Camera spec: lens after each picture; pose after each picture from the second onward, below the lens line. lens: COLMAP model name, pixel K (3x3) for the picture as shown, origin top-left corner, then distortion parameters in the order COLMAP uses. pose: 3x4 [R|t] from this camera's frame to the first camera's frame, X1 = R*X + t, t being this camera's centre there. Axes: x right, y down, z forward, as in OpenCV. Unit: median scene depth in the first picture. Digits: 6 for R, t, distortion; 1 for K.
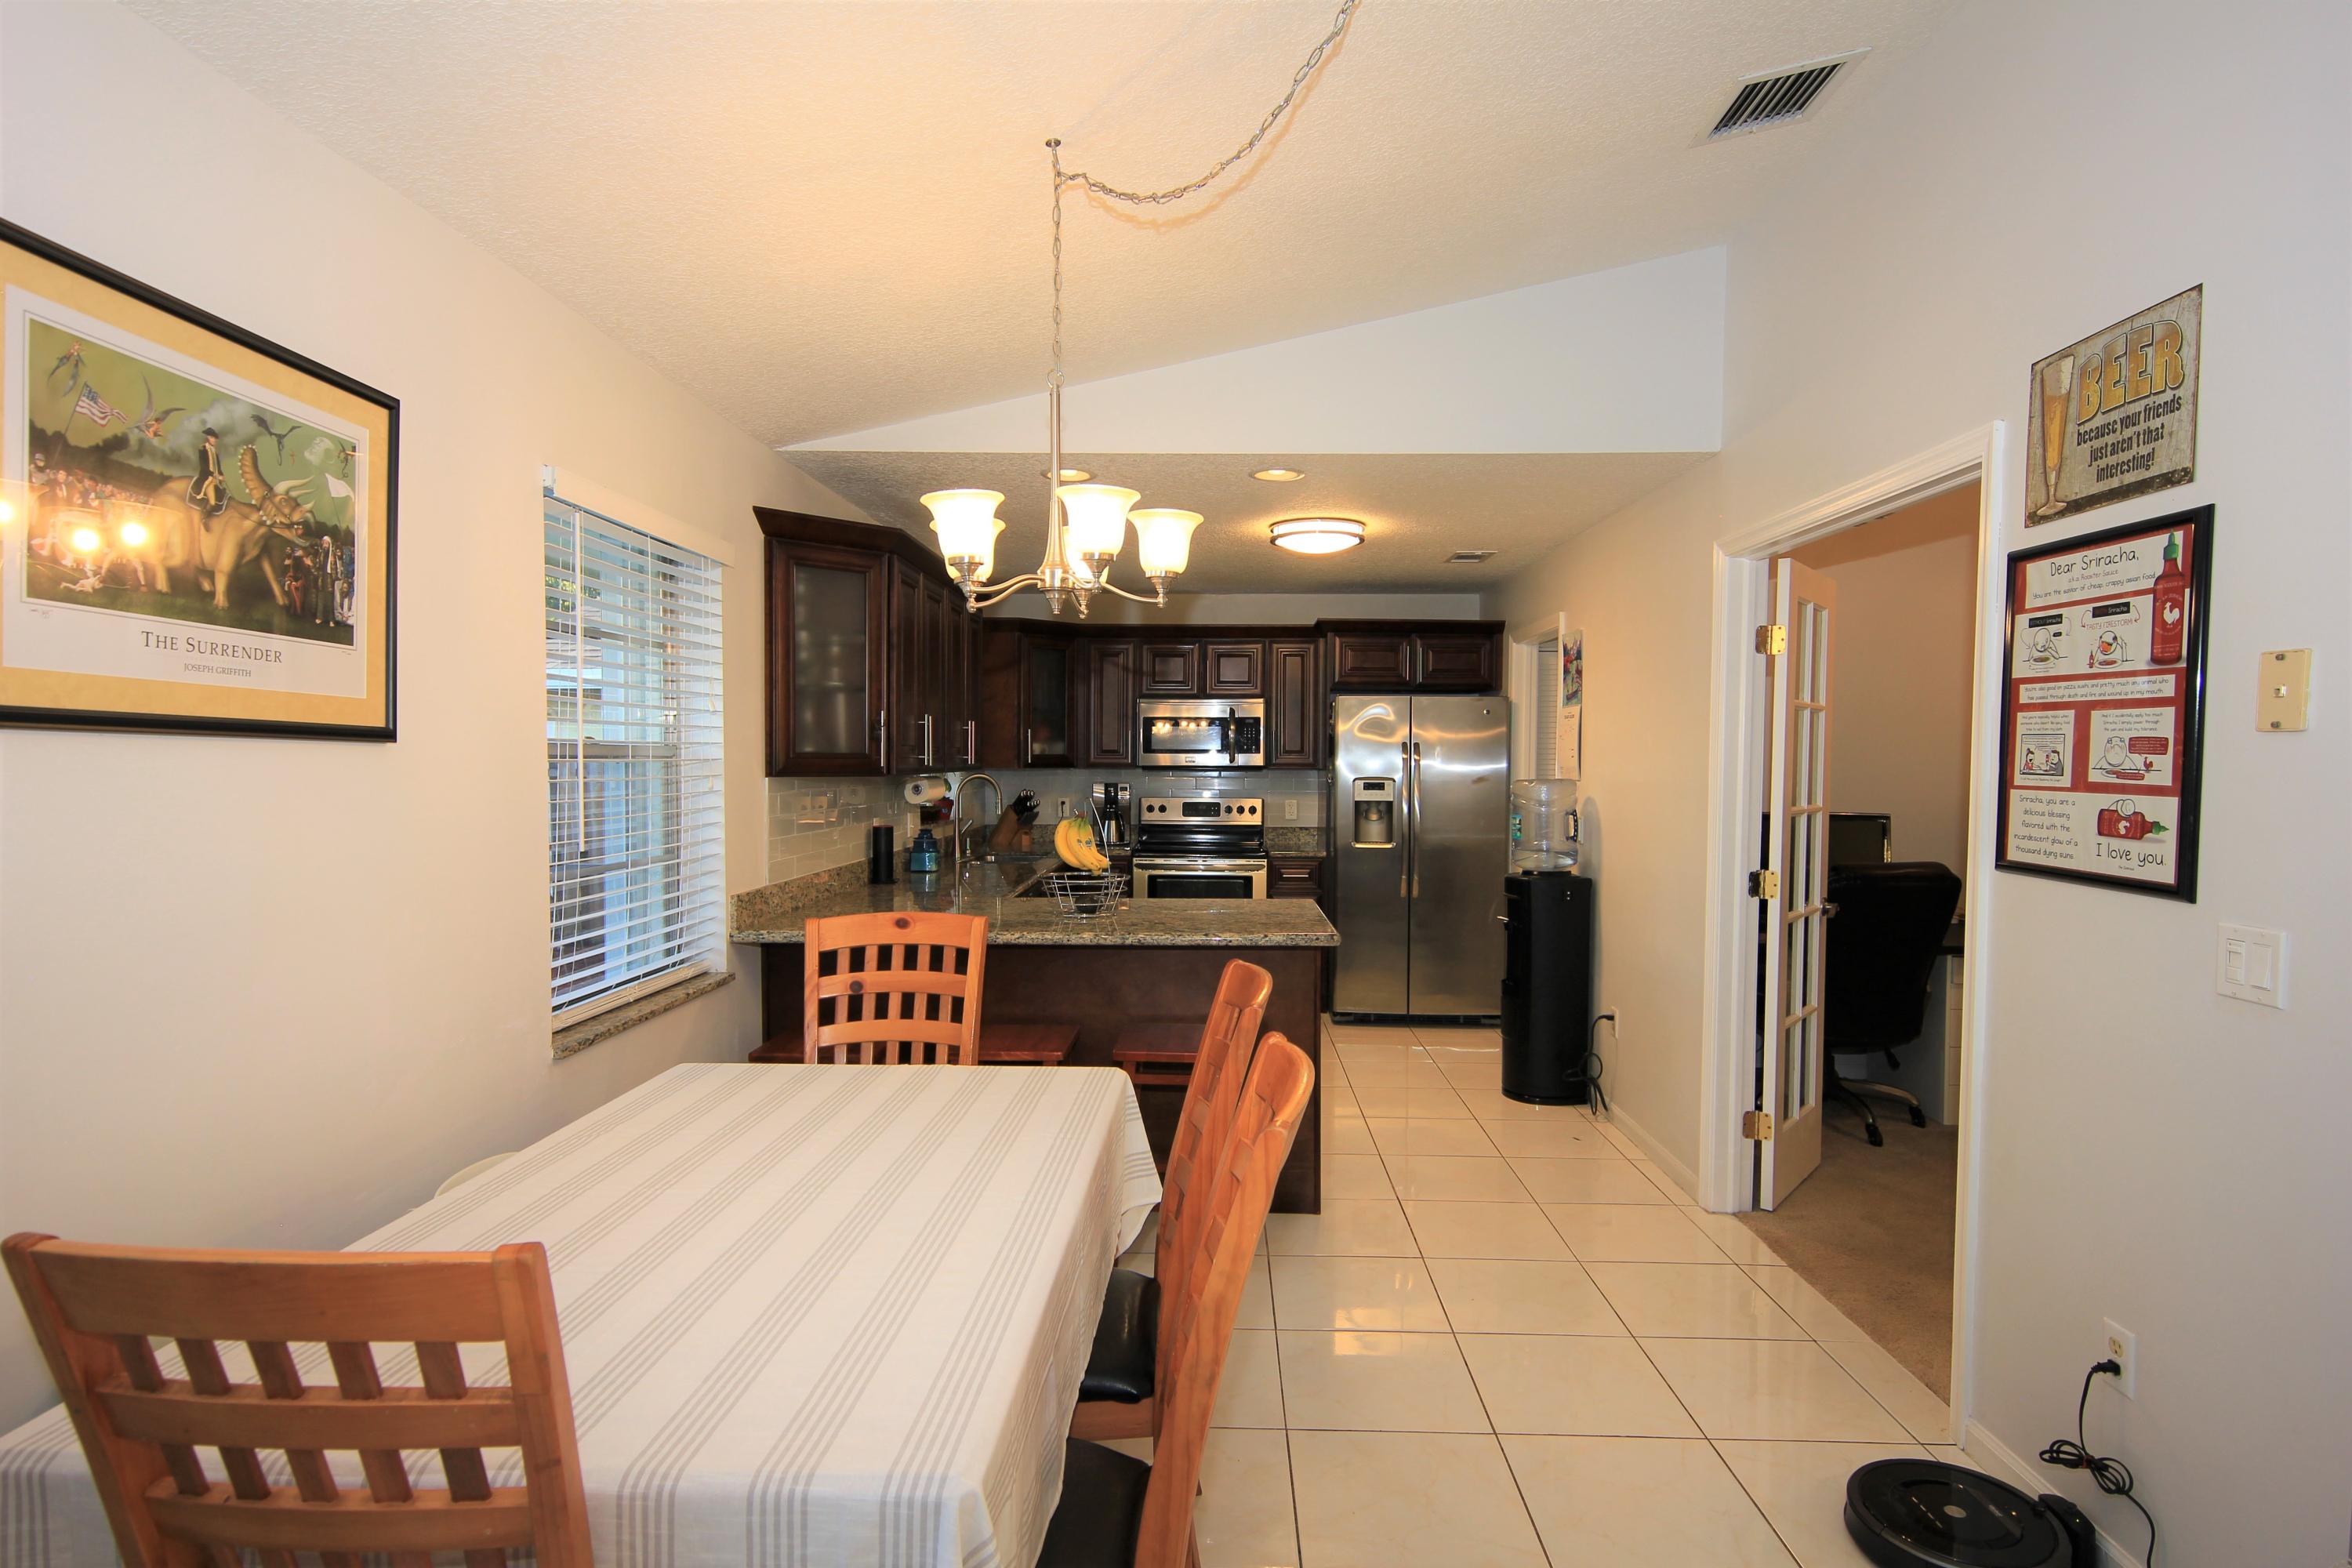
lens RADIAL K [[1191.6, 0, 1176.0], [0, 1191.6, 784.0], [0, 0, 1]] dist [0.007438, -0.000865]
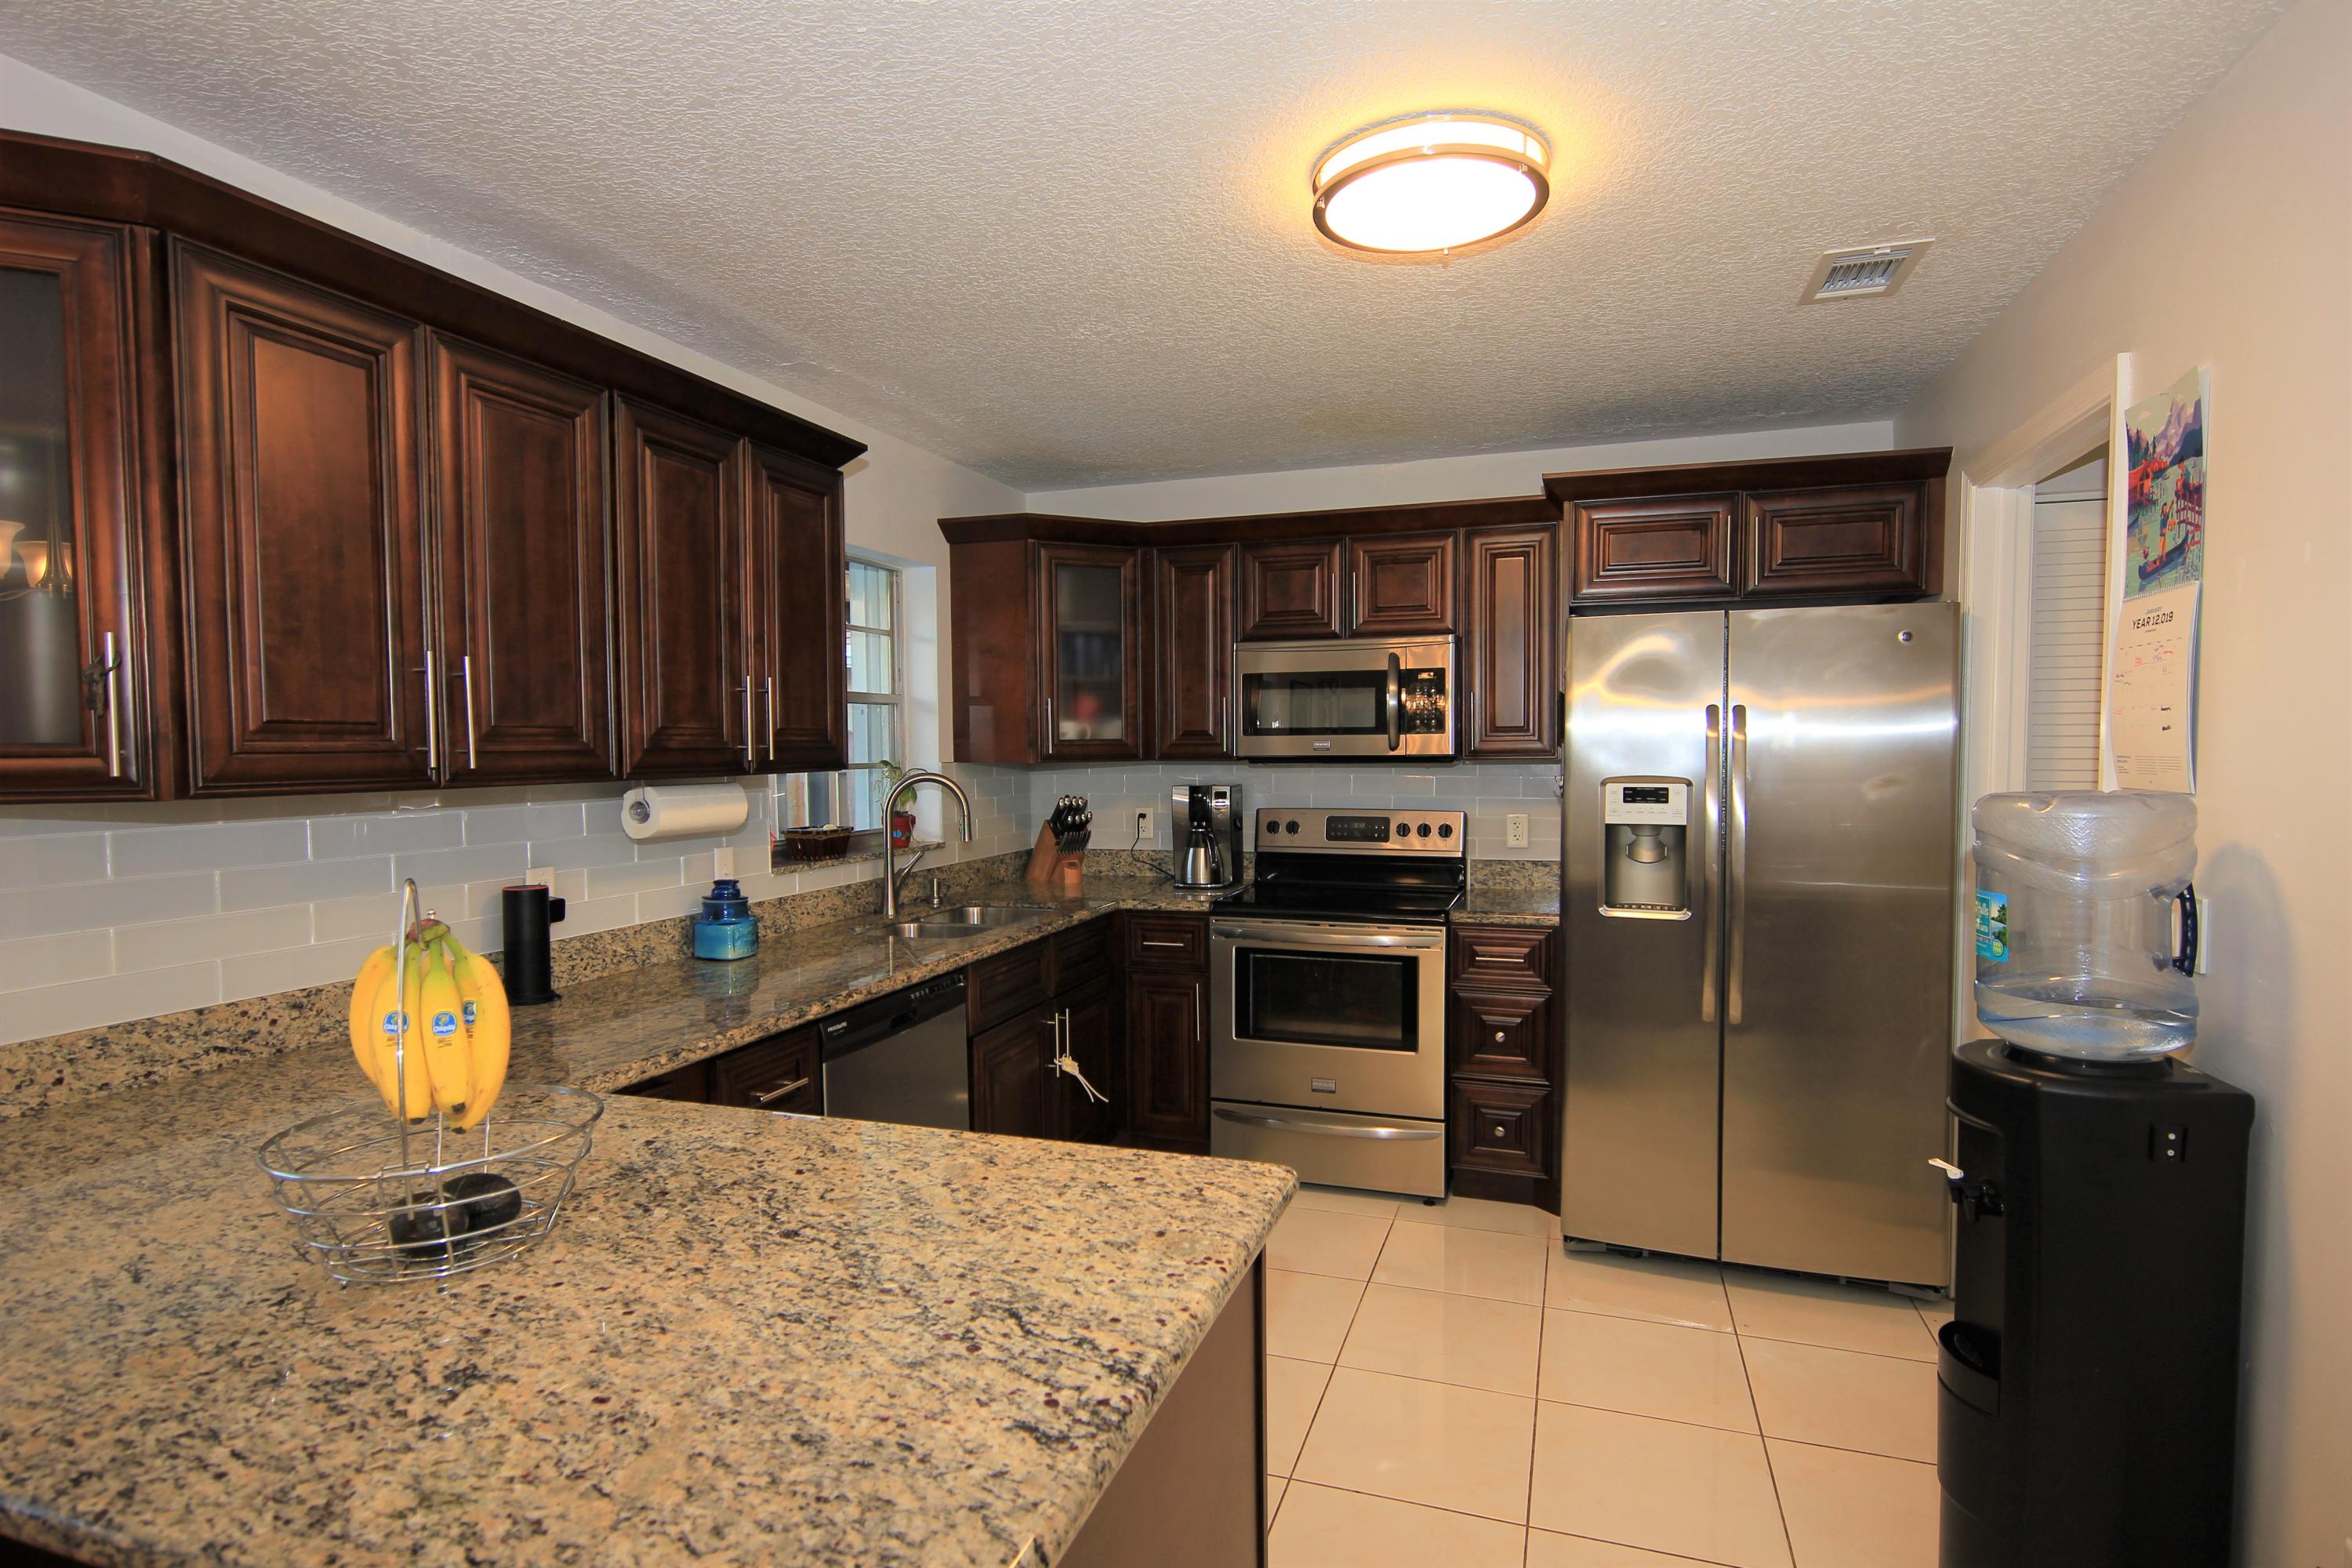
lens RADIAL K [[1213.6, 0, 1181.4], [0, 1213.6, 790.3], [0, 0, 1]] dist [0.030838, -0.000084]
pose [[0.958772, -0.000347, -0.284175, 0.123034], [0.005453, 0.999838, 0.017174, -0.009729], [0.284123, -0.018016, 0.958619, 0.447530]]
